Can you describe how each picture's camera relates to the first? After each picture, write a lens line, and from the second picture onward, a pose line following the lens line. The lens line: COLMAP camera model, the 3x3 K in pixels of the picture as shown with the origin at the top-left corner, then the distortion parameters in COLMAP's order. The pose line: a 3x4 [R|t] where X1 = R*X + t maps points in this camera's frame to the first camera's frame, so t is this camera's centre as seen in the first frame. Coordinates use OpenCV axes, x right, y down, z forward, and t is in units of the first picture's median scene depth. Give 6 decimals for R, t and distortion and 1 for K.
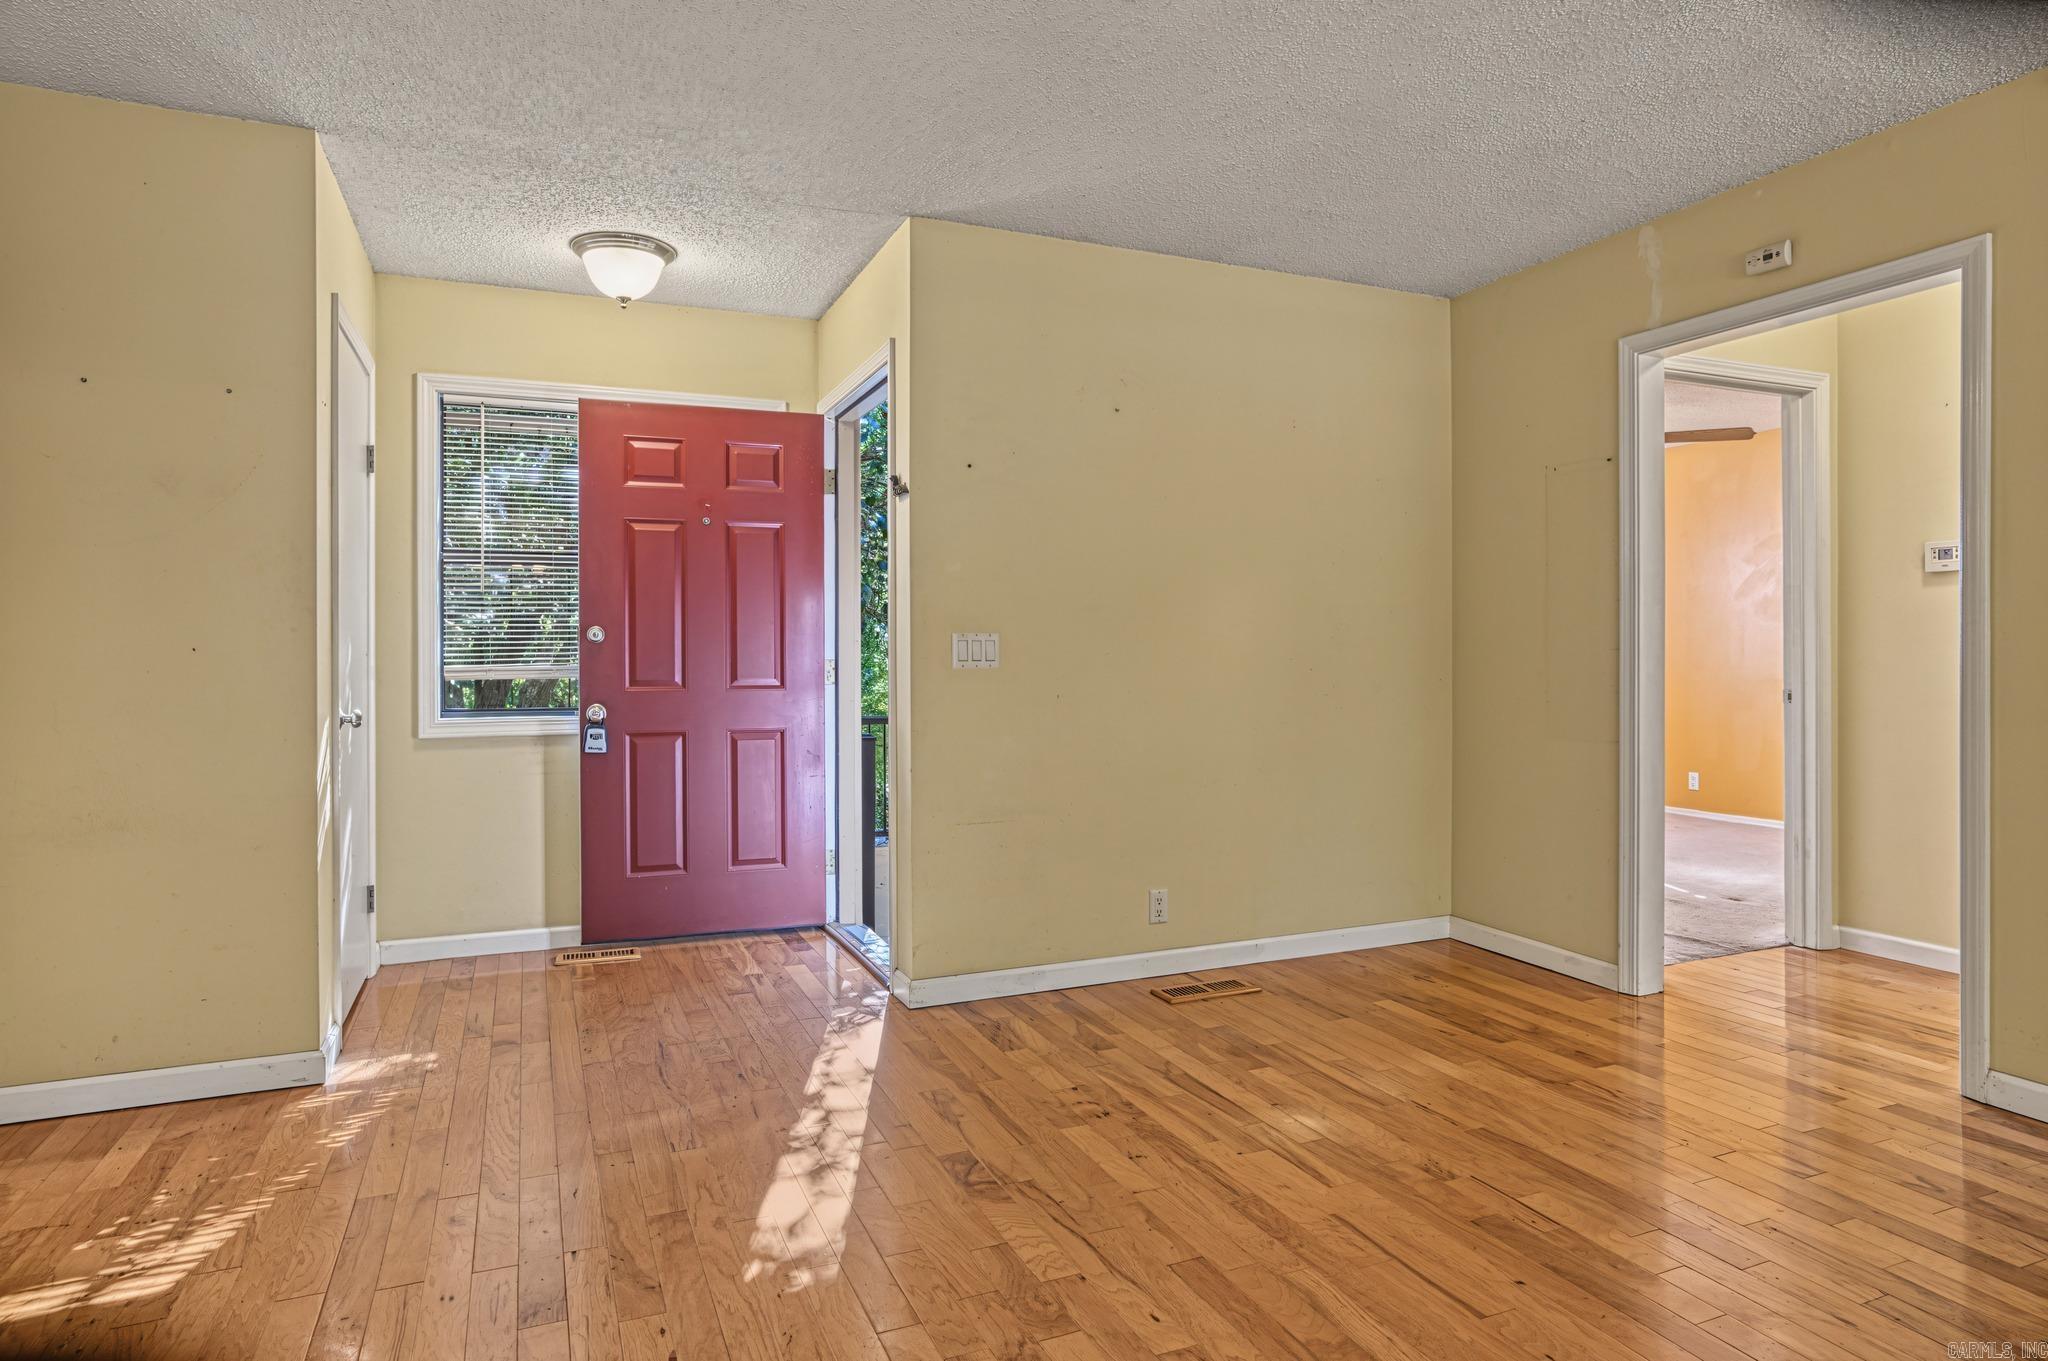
lens RADIAL K [[1197.3, 0, 1028.7], [0, 1197.3, 650.2], [0, 0, 1]] dist [-0.002257, -0.000321]
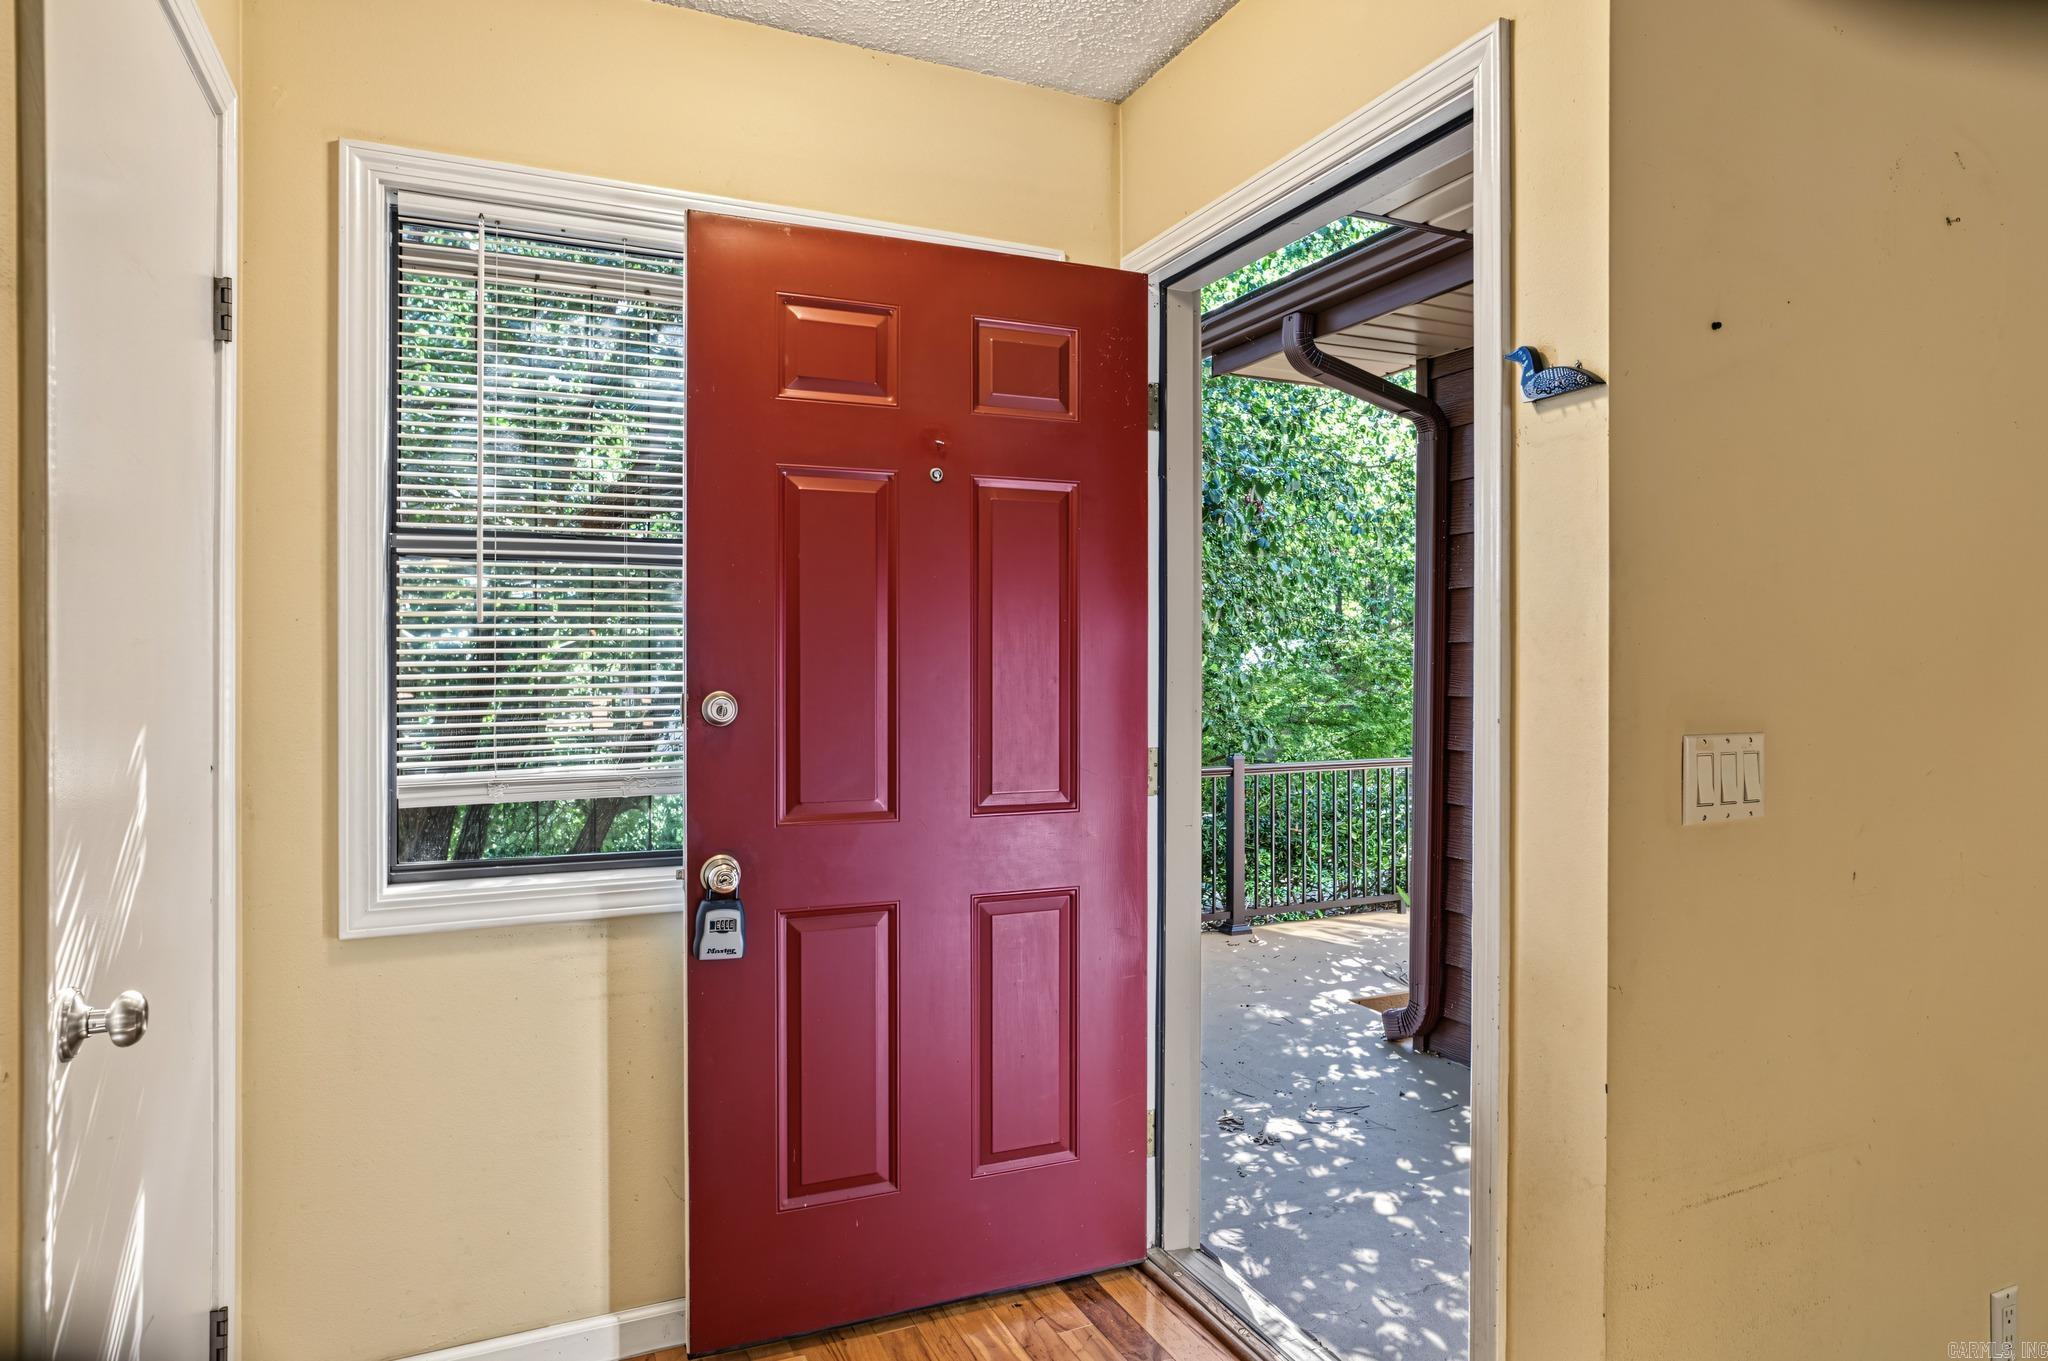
lens RADIAL K [[1165.4, 0, 1020.6], [0, 1165.4, 659.8], [0, 0, 1]] dist [-0.016334, -0.000281]
pose [[0.999229, 0.004847, 0.038948, -0.258237], [-0.005111, 0.999965, 0.006687, -0.035698], [-0.038914, -0.006881, 0.999219, 0.529195]]
